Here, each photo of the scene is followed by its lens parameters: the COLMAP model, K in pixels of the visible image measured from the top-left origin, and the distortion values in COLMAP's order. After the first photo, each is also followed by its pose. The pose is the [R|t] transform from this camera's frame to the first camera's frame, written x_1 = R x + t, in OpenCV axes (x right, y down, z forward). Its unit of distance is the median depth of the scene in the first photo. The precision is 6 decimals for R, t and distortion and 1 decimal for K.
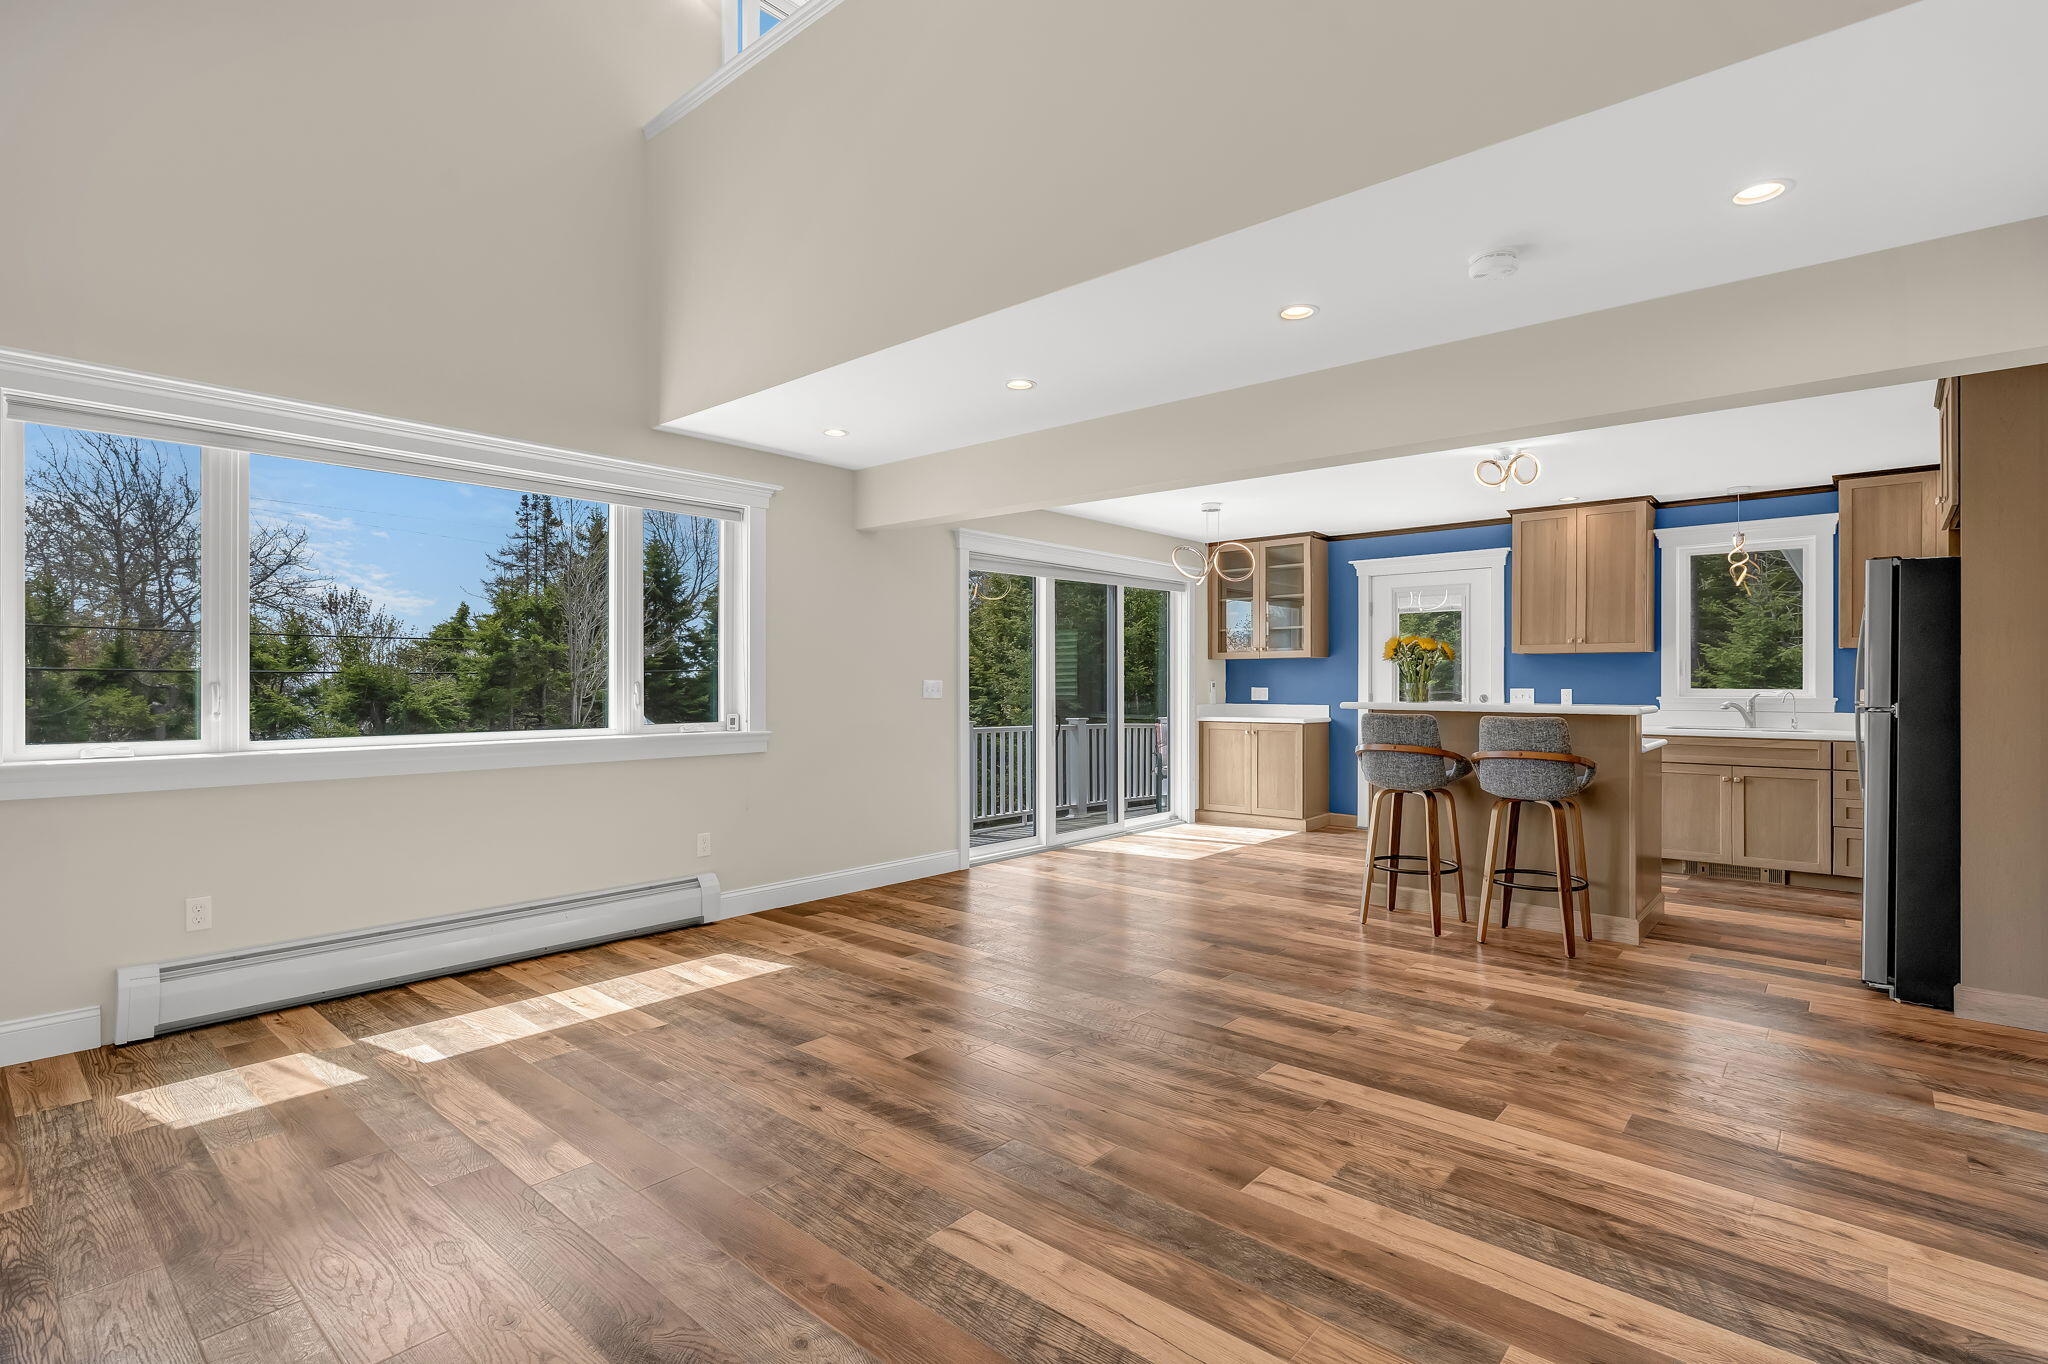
lens RADIAL K [[969.0, 0, 1024.0], [0, 969.0, 682.0], [0, 0, 1]] dist [-0.002287, -0.000074]
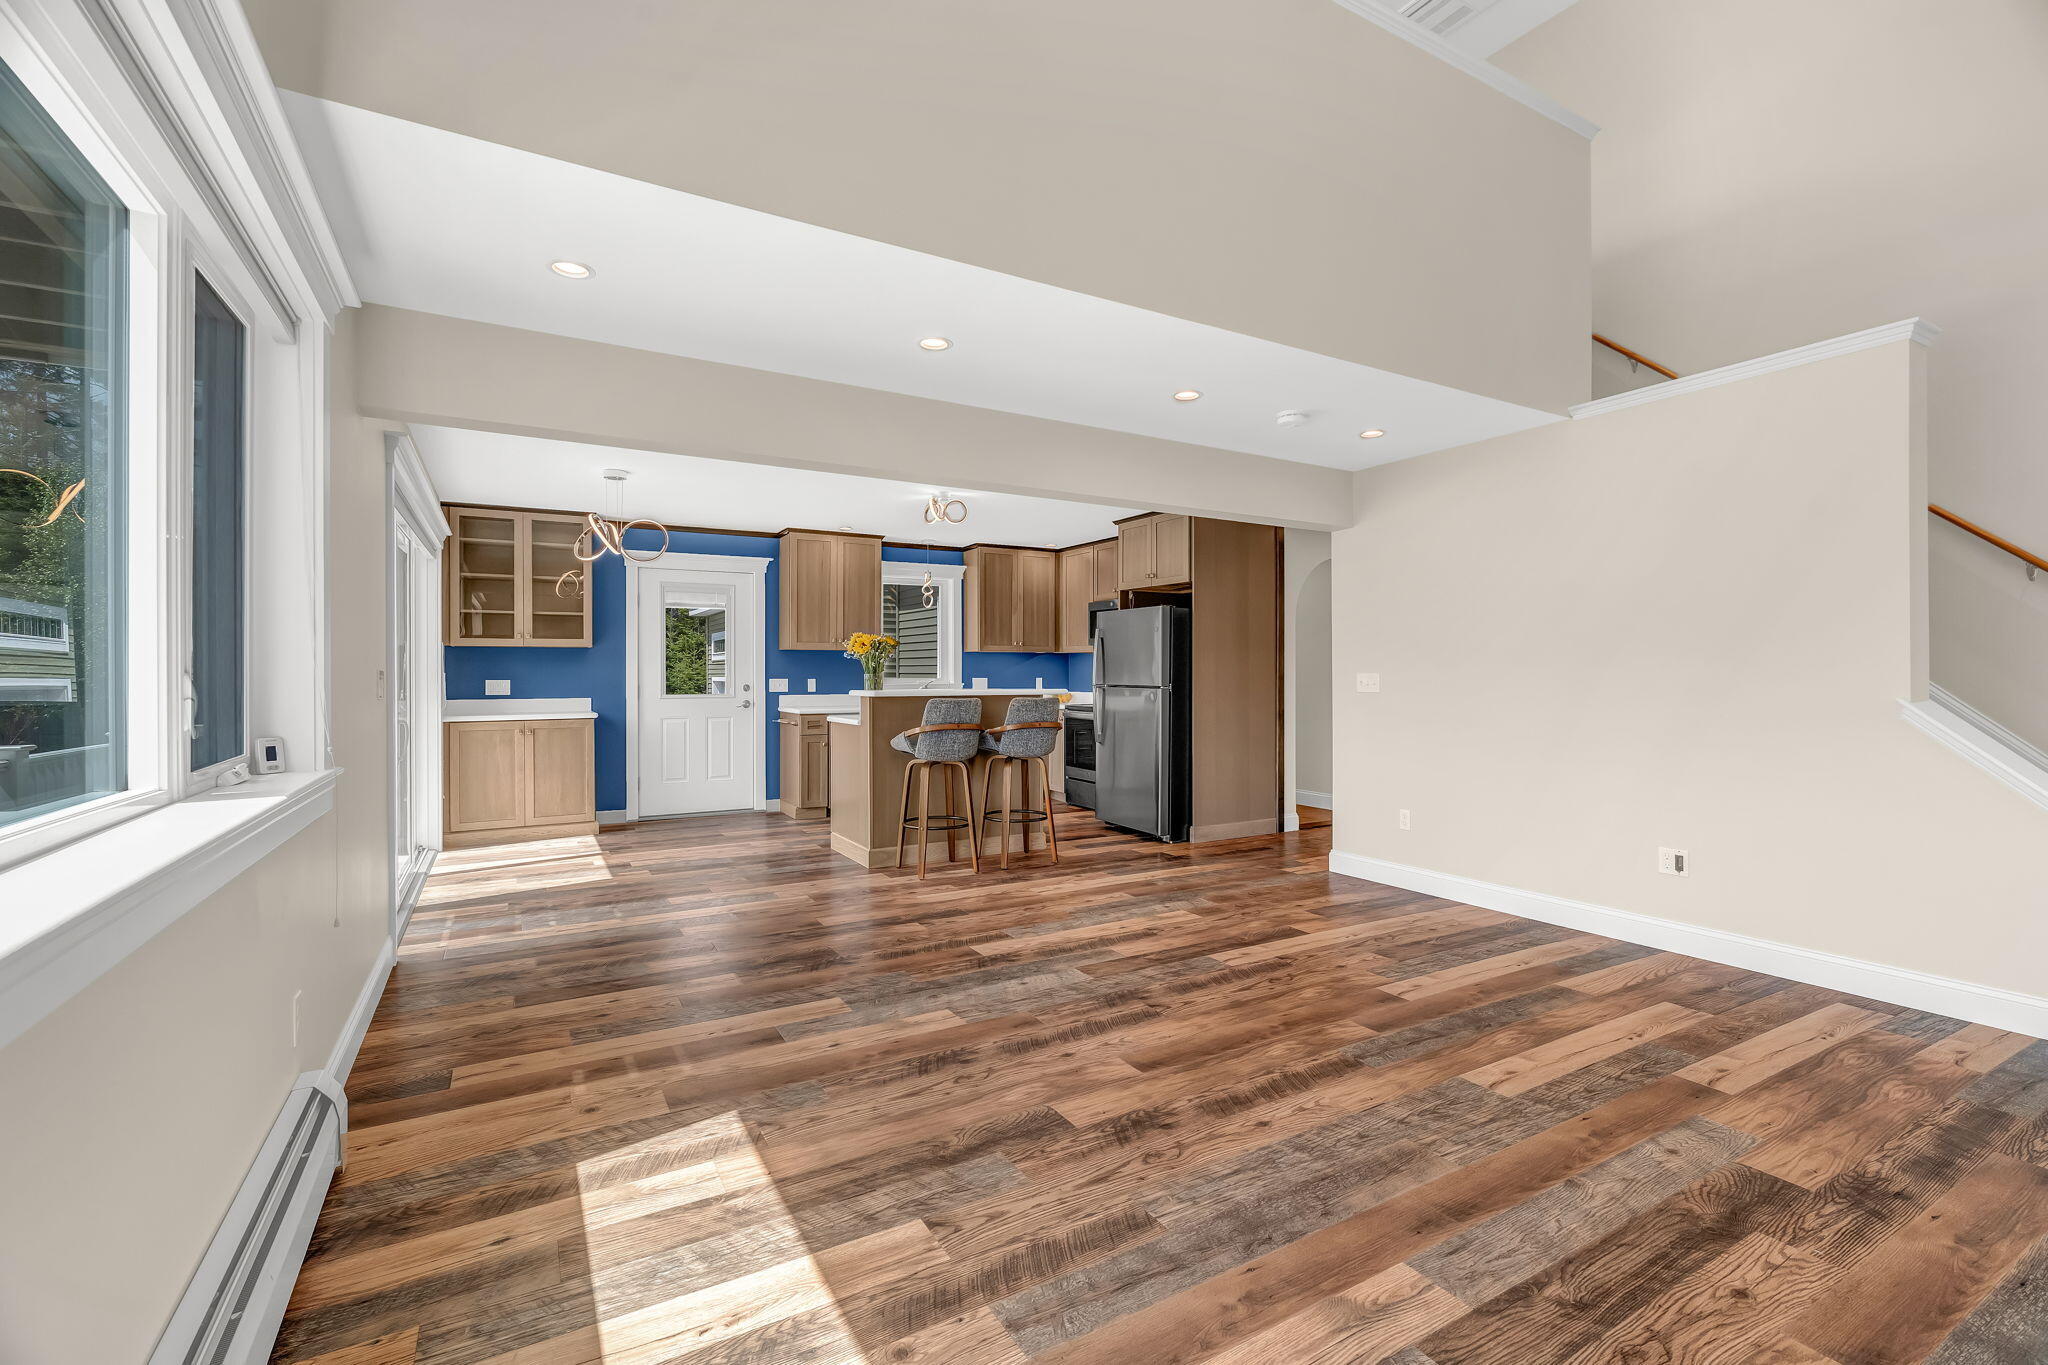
lens RADIAL K [[894.1, 0, 1024.0], [0, 894.1, 682.5], [0, 0, 1]] dist [-0.002845, 0.000075]
pose [[0.327448, -0.009463, 0.944822, -0.887199], [0.000800, 0.999952, 0.009738, 0.001411], [-0.944869, -0.002433, 0.327440, 0.749015]]
